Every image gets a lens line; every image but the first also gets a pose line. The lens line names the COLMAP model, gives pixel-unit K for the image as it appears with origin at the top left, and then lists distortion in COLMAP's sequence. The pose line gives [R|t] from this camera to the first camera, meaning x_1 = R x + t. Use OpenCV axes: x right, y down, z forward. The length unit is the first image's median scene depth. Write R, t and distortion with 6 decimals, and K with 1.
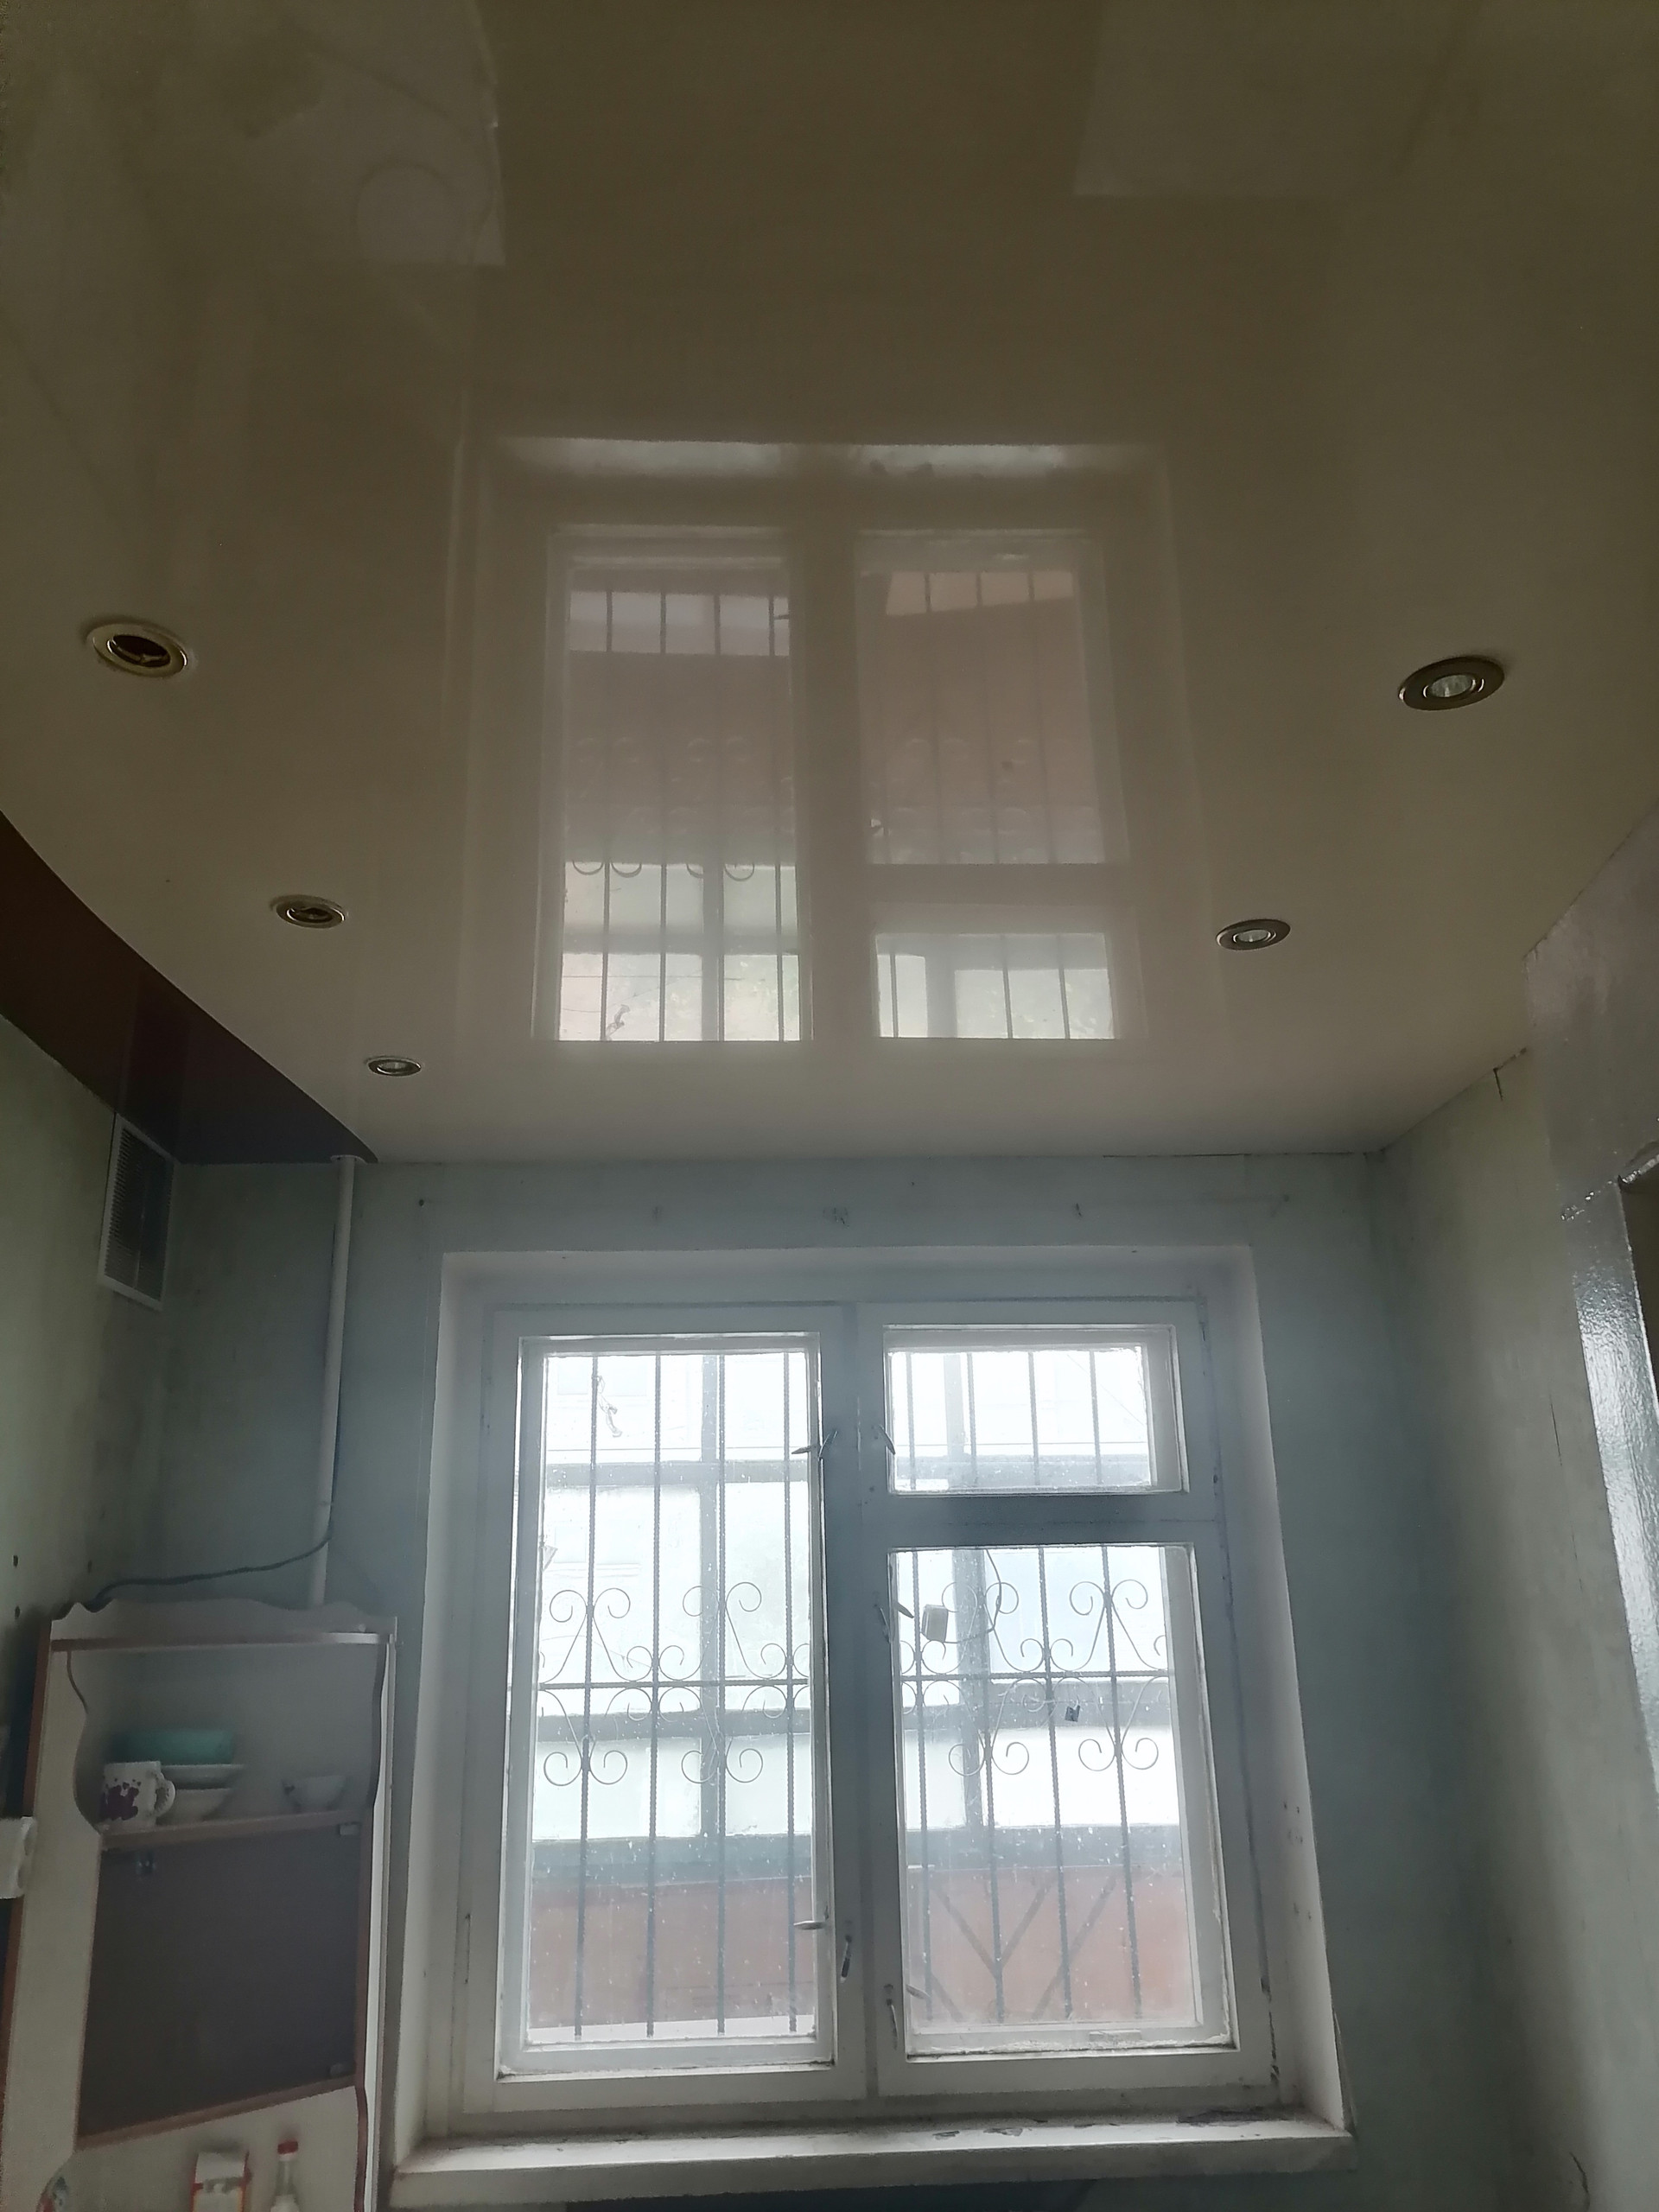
lens RADIAL K [[1704.0, 0, 820.6], [0, 1704.0, 1065.6], [0, 0, 1]] dist [0.030765, -0.010968]
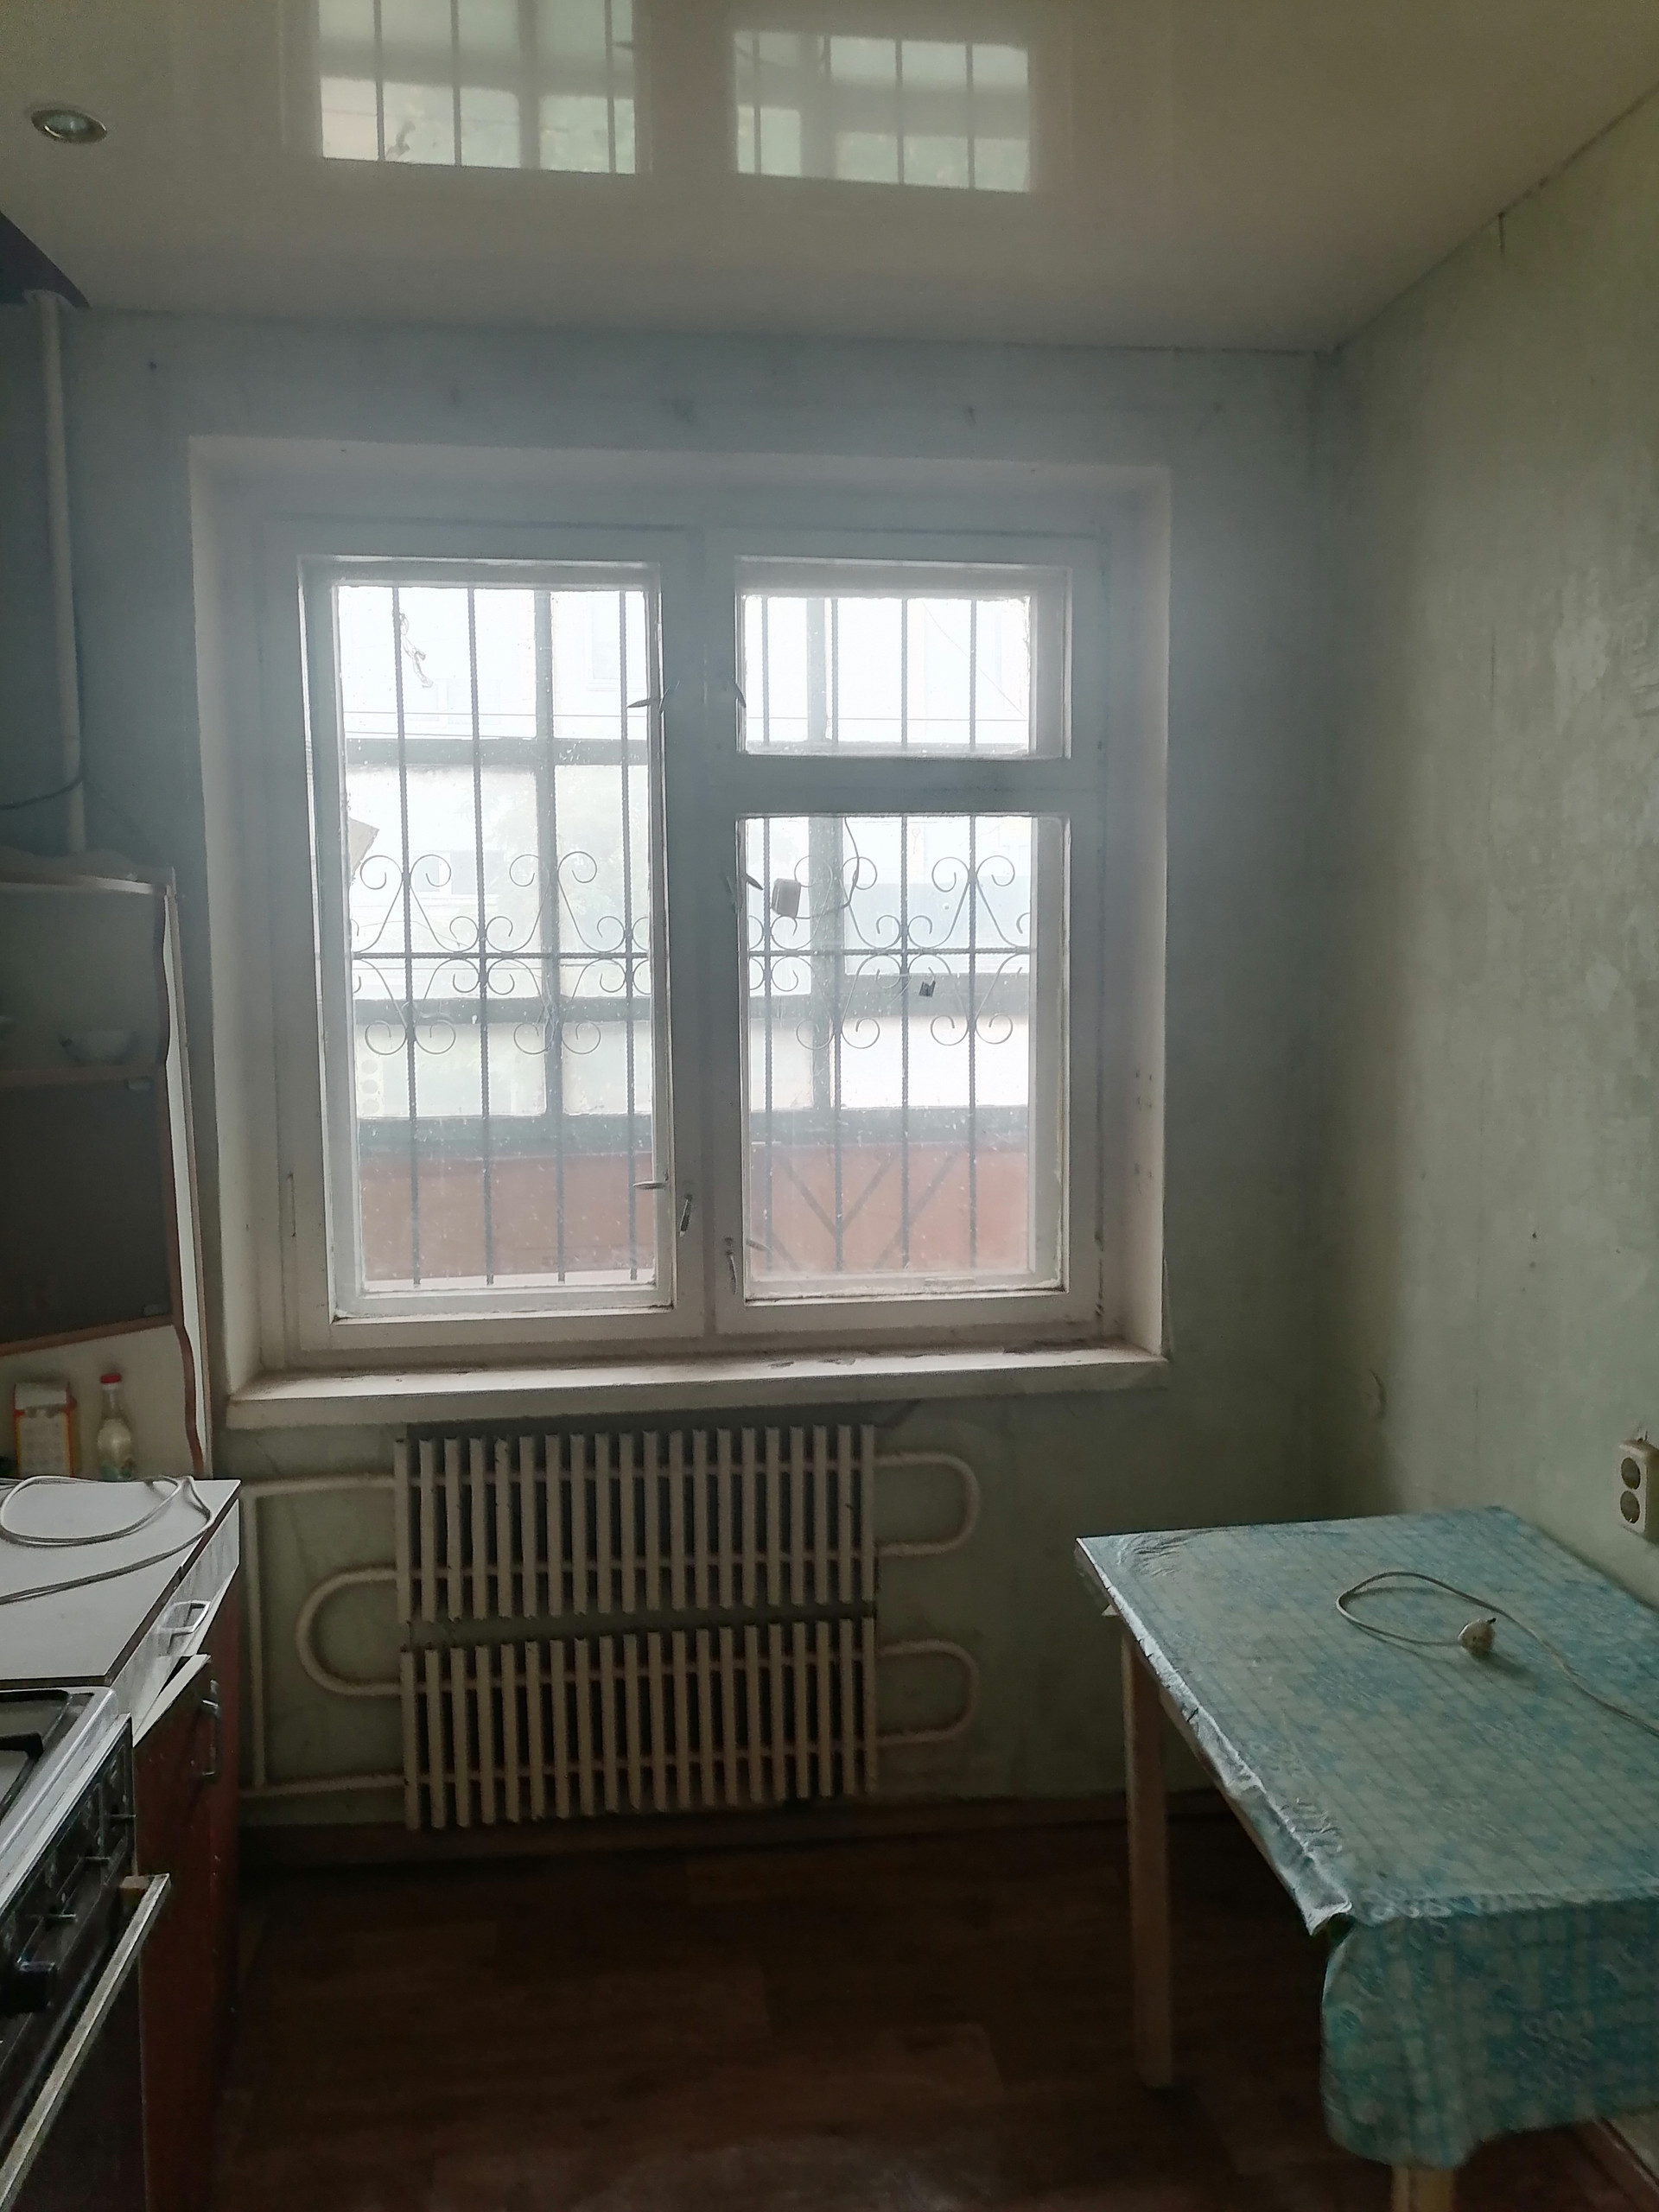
lens RADIAL K [[1704.0, 0, 842.0], [0, 1704.0, 1106.7], [0, 0, 1]] dist [0.030765, -0.010968]
pose [[0.995899, 0.006256, 0.090254, 0.014981], [-0.040457, 0.923098, 0.382430, 0.080269], [-0.080921, -0.384513, 0.919566, 0.109367]]
